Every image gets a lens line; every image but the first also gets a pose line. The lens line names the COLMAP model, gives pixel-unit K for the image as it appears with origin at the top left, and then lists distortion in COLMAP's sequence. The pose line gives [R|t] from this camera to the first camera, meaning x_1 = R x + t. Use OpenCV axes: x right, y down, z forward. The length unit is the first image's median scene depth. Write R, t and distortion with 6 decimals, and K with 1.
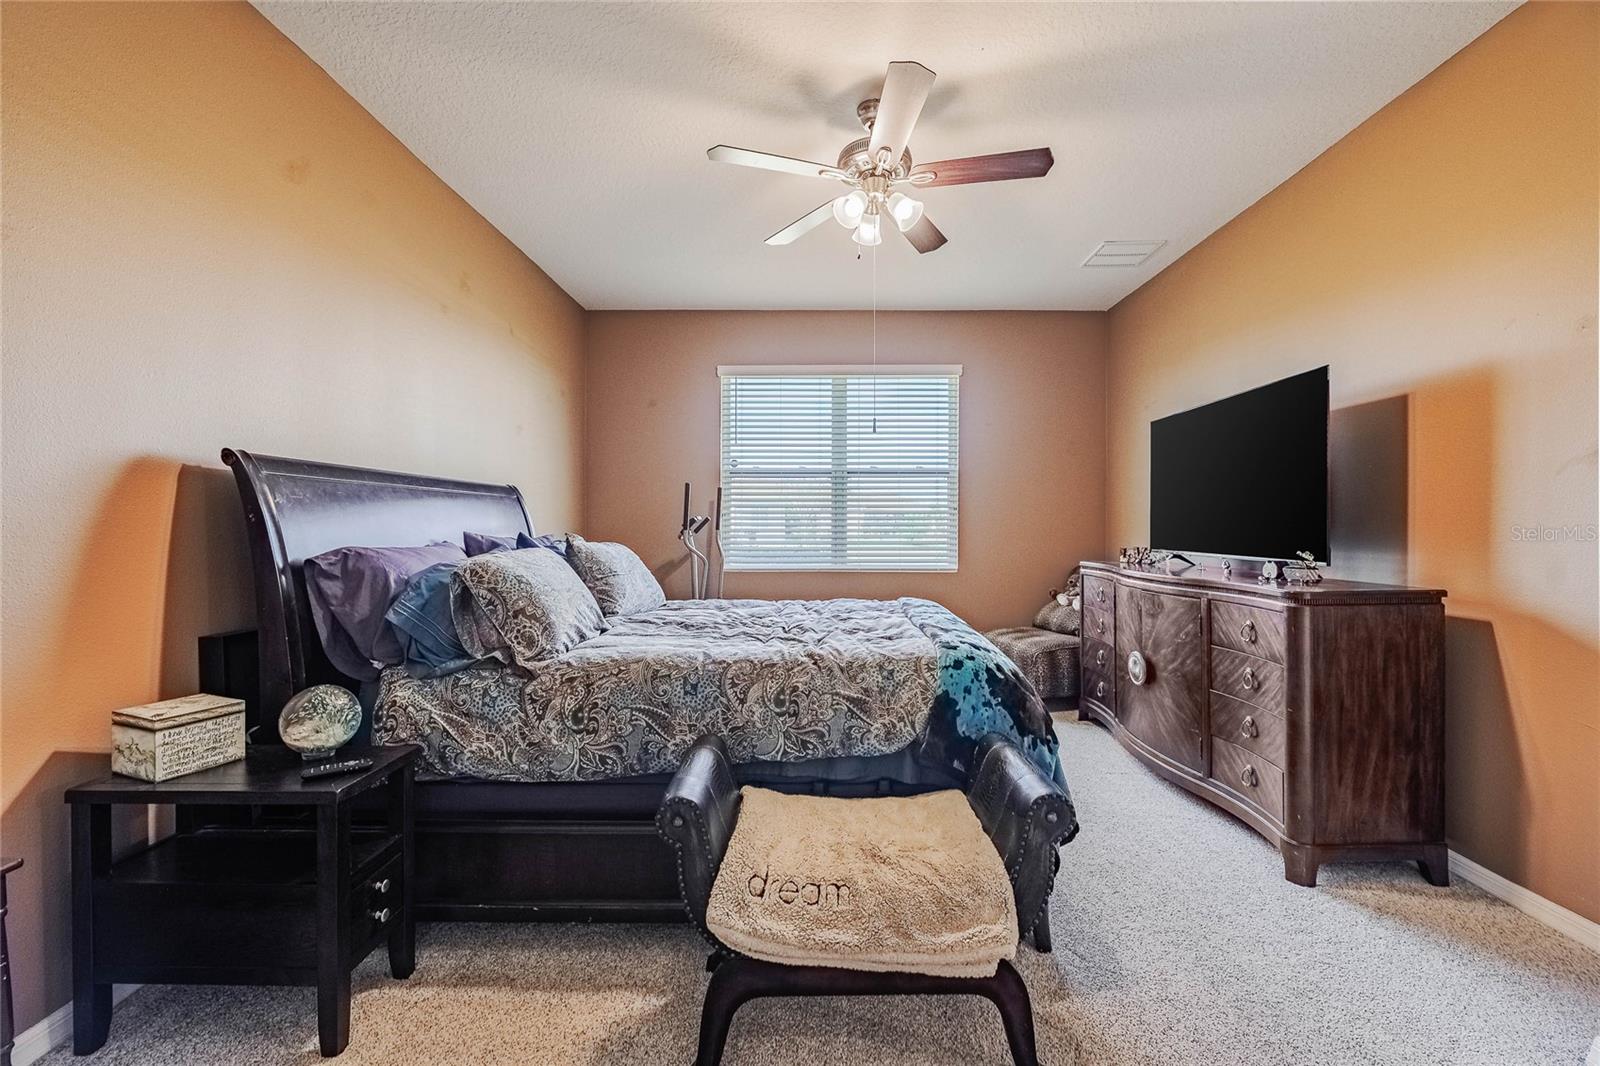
lens RADIAL K [[638.0, 0, 802.7], [0, 638.0, 525.6], [0, 0, 1]] dist [-0.001813, -0.000074]
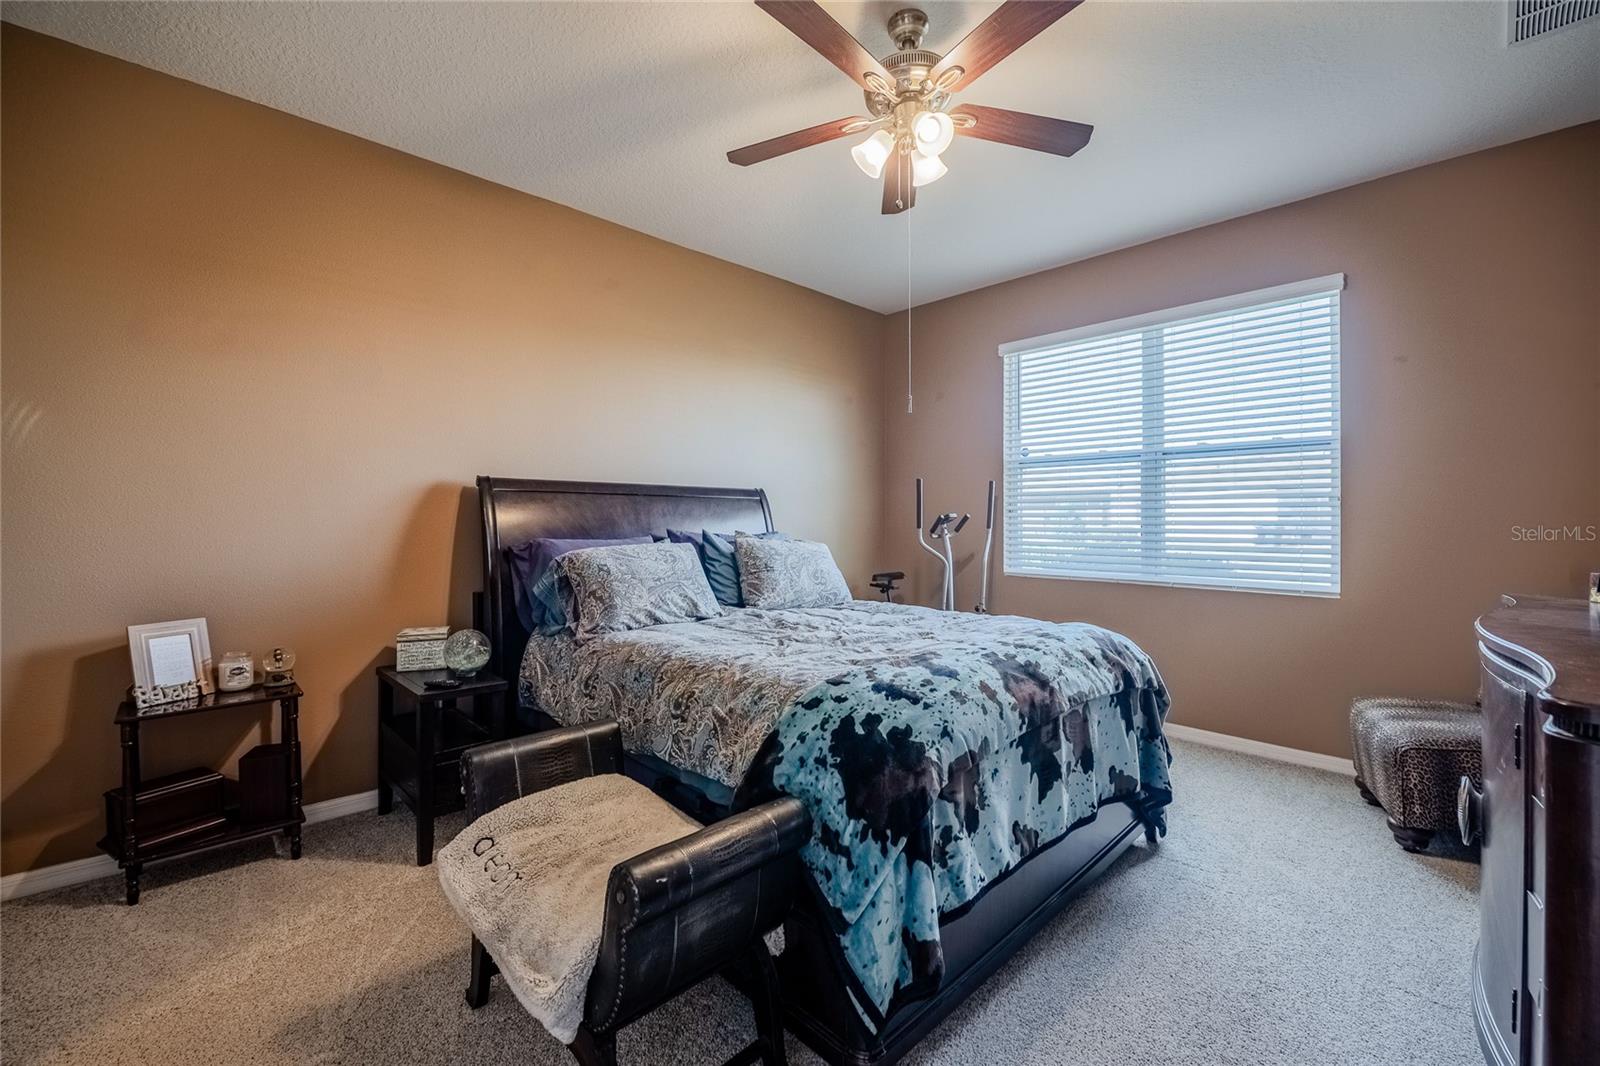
lens RADIAL K [[638.0, 0, 802.0], [0, 638.0, 528.3], [0, 0, 1]] dist [-0.001813, -0.000074]
pose [[0.710729, 0.009739, -0.703398, 0.752338], [-0.001314, 0.999921, 0.012516, -0.009726], [0.703464, -0.007971, 0.710686, 0.407534]]
